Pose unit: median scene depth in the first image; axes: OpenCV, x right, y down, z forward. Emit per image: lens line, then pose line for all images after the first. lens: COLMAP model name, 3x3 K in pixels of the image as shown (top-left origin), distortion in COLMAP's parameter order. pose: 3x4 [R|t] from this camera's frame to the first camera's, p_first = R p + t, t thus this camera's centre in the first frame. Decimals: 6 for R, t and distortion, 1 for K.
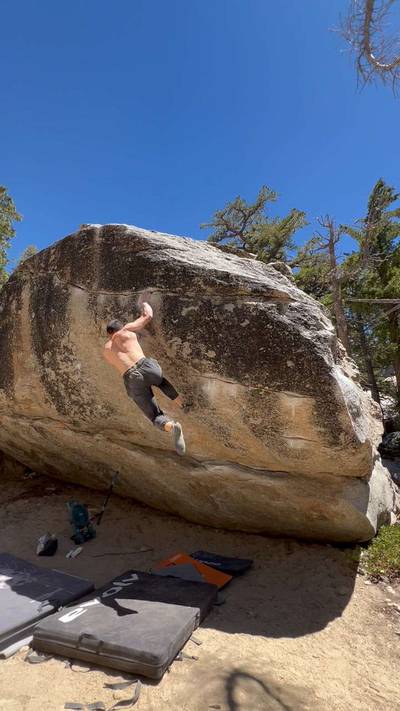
lens RADIAL K [[314.2, 0, 203.0], [0, 314.2, 356.1], [0, 0, 1]] dist [-0.000962, -0.000049]
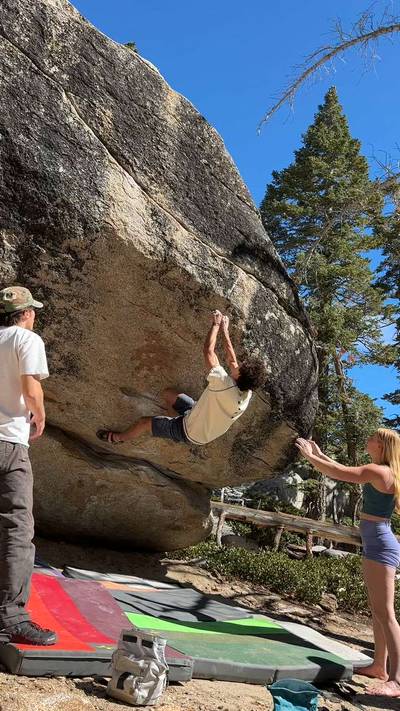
lens RADIAL K [[595.7, 0, 200.0], [0, 595.7, 355.5], [0, 0, 1]] dist [0.112831, -0.381446]
pose [[0.462280, 0.259653, 0.847866, -1.240493], [-0.427322, 0.903049, -0.043565, 0.094259], [-0.776977, -0.342172, 0.528417, 0.167179]]
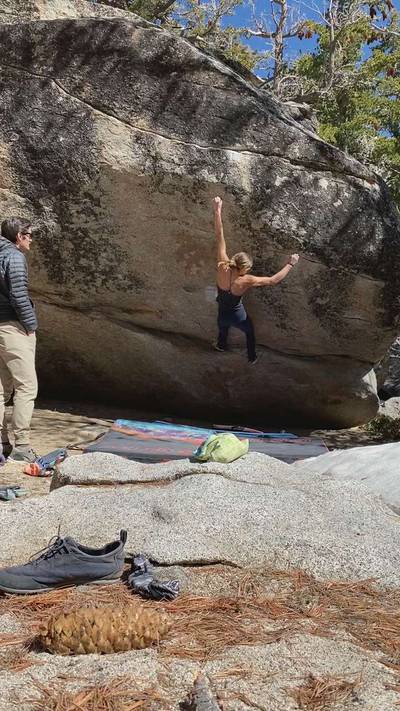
lens RADIAL K [[595.7, 0, 200.0], [0, 595.7, 355.5], [0, 0, 1]] dist [0.112831, -0.381446]
pose [[0.921733, 0.016576, 0.387471, -0.758302], [-0.115637, 0.965387, 0.233785, -0.025088], [-0.370184, -0.260294, 0.891746, -0.506380]]
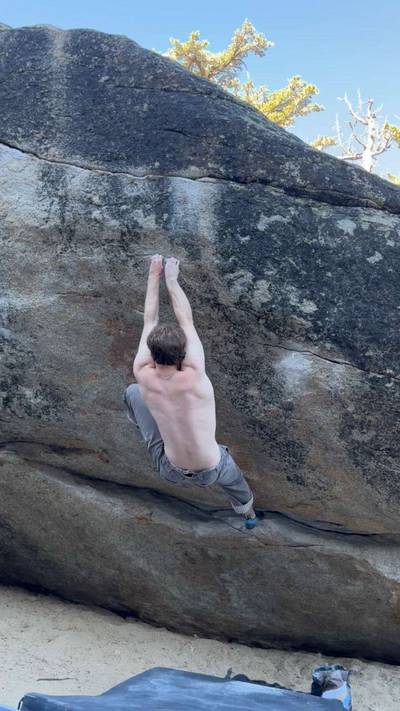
lens RADIAL K [[604.7, 0, 200.0], [0, 604.7, 355.5], [0, 0, 1]] dist [0.096290, -0.197451]
pose [[0.973808, 0.099001, 0.204687, -0.280259], [-0.103538, 0.994559, 0.011545, 0.065300], [-0.202431, -0.032435, 0.978759, 0.000530]]
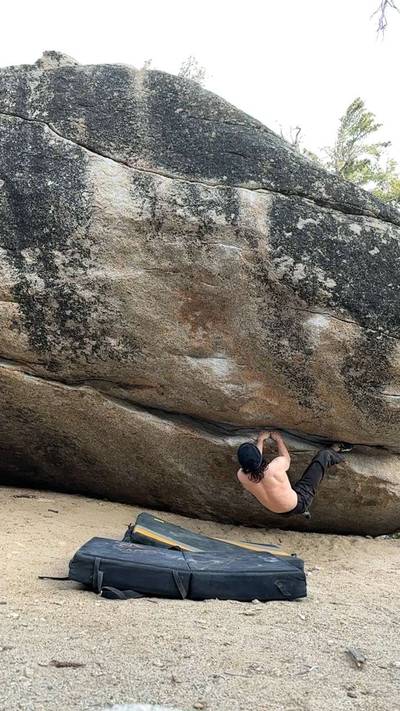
lens RADIAL K [[492.4, 0, 200.0], [0, 492.4, 355.5], [0, 0, 1]] dist [0.175641, -0.343147]
pose [[0.936293, 0.104432, 0.335334, -0.531852], [-0.125038, 0.991329, 0.040395, 0.128093], [-0.328208, -0.079751, 0.941233, -0.081157]]
